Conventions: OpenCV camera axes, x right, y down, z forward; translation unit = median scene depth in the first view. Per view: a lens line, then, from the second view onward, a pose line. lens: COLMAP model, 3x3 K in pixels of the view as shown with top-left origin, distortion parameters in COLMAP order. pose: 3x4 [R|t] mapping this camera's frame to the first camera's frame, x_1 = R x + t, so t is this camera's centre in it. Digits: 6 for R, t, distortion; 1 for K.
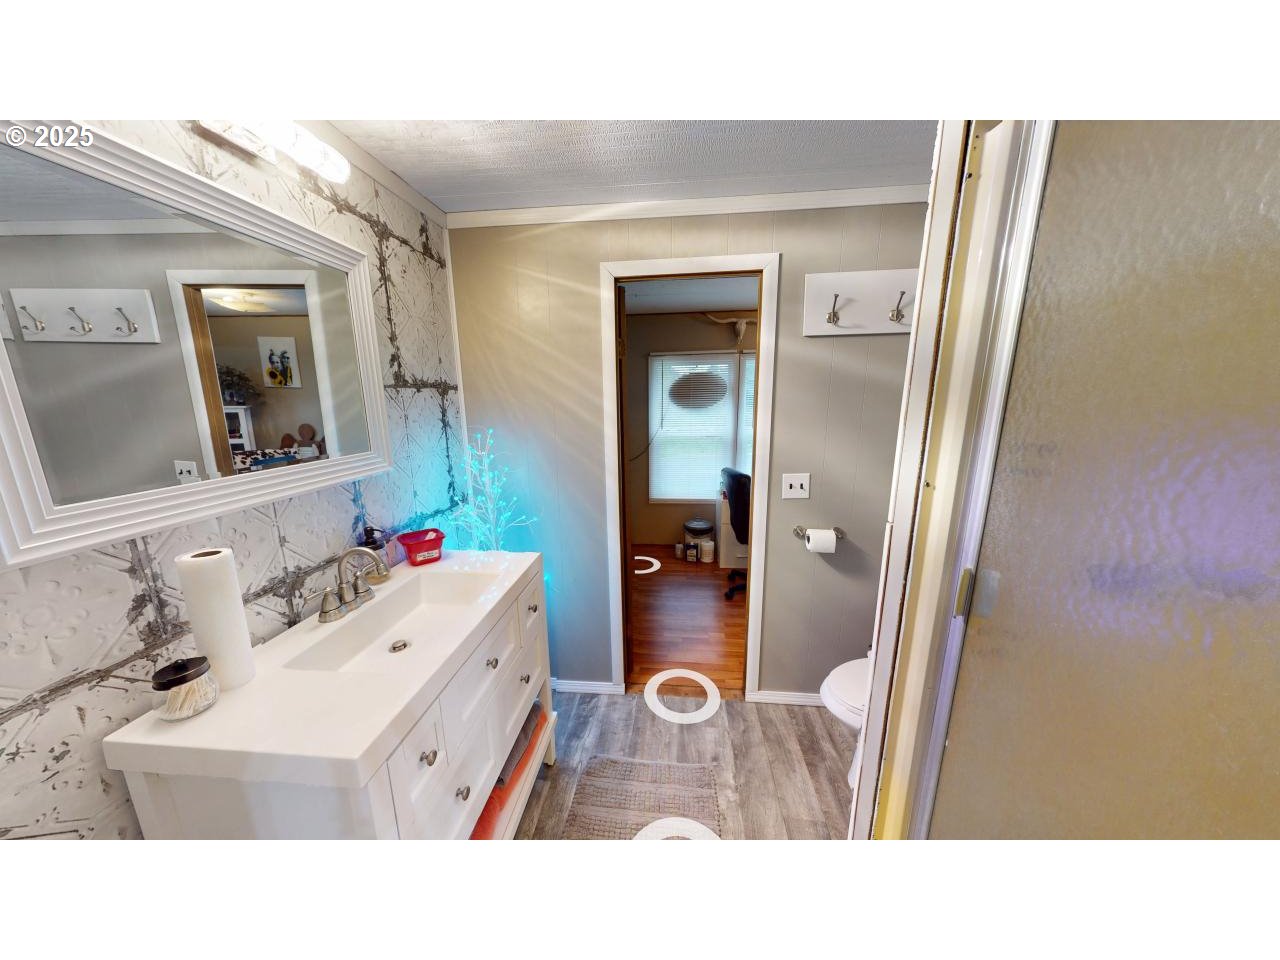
lens RADIAL K [[401.4, 0, 640.0], [0, 401.4, 480.0], [0, 0, 1]] dist [0.000092, 0.000007]
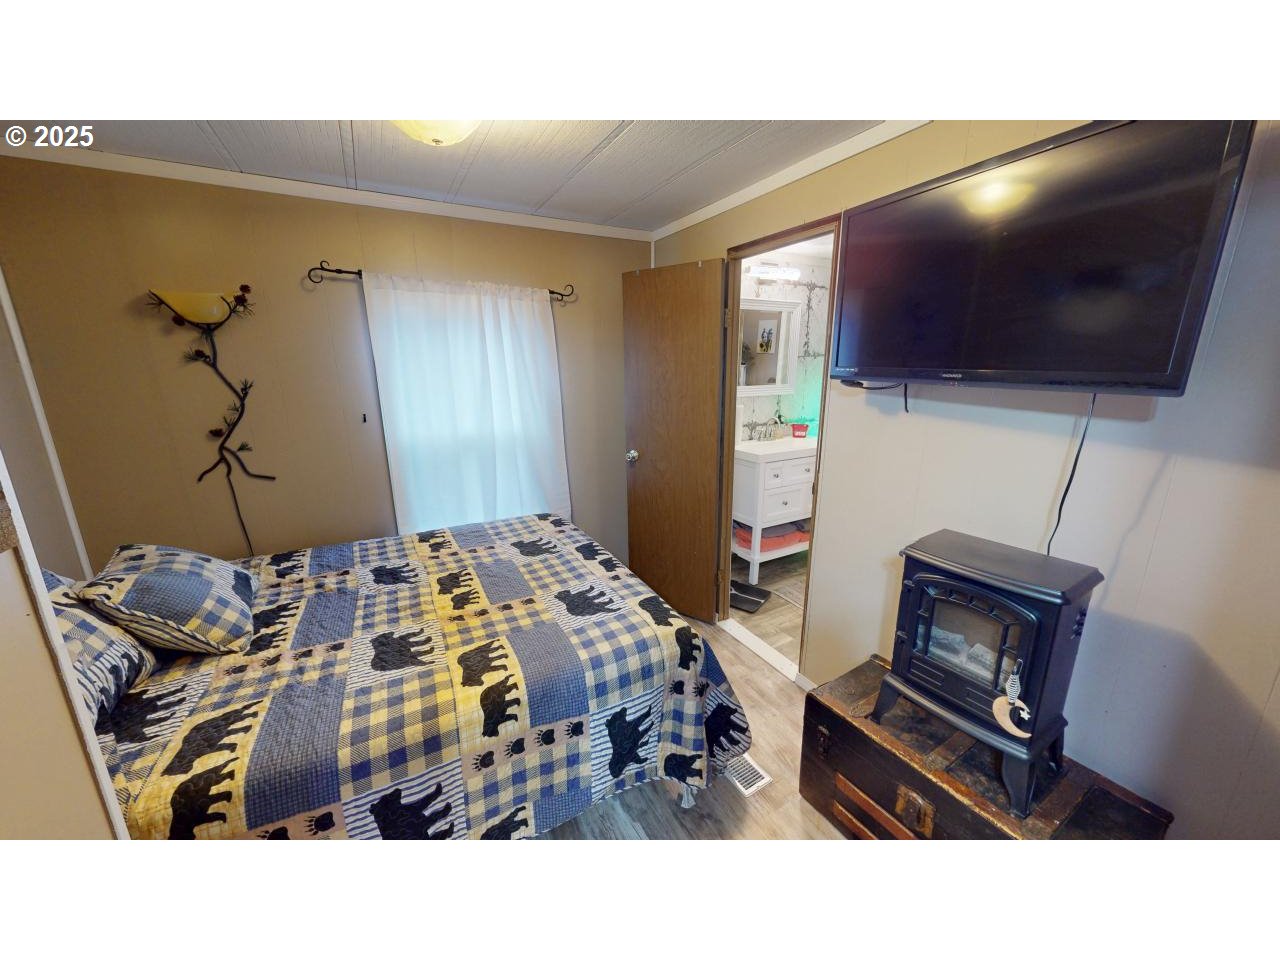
lens RADIAL K [[468.1, 0, 640.0], [0, 468.1, 480.0], [0, 0, 1]] dist [-0.000158, 0.000041]
pose [[0.566459, 0.204643, -0.798277, 1.108022], [-0.162869, 0.977371, 0.134982, 0.238367], [0.807835, 0.053553, 0.586970, -1.242260]]
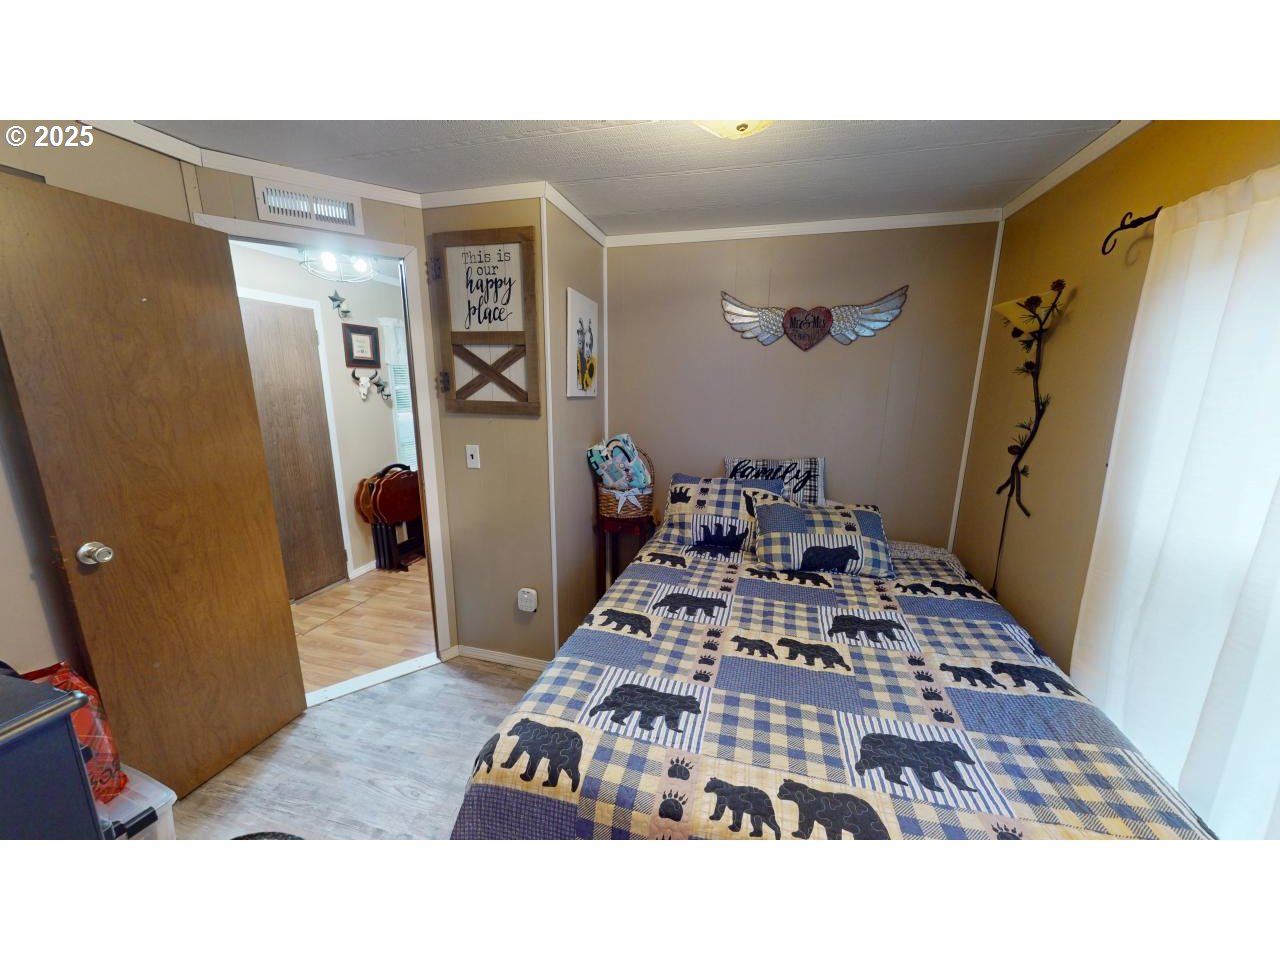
lens RADIAL K [[468.1, 0, 640.0], [0, 468.1, 480.0], [0, 0, 1]] dist [-0.000158, 0.000041]
pose [[-0.986317, -0.035640, 0.160964, -0.768831], [0.032200, 0.915904, 0.400103, -0.159295], [-0.161687, 0.399812, -0.902224, 0.863807]]
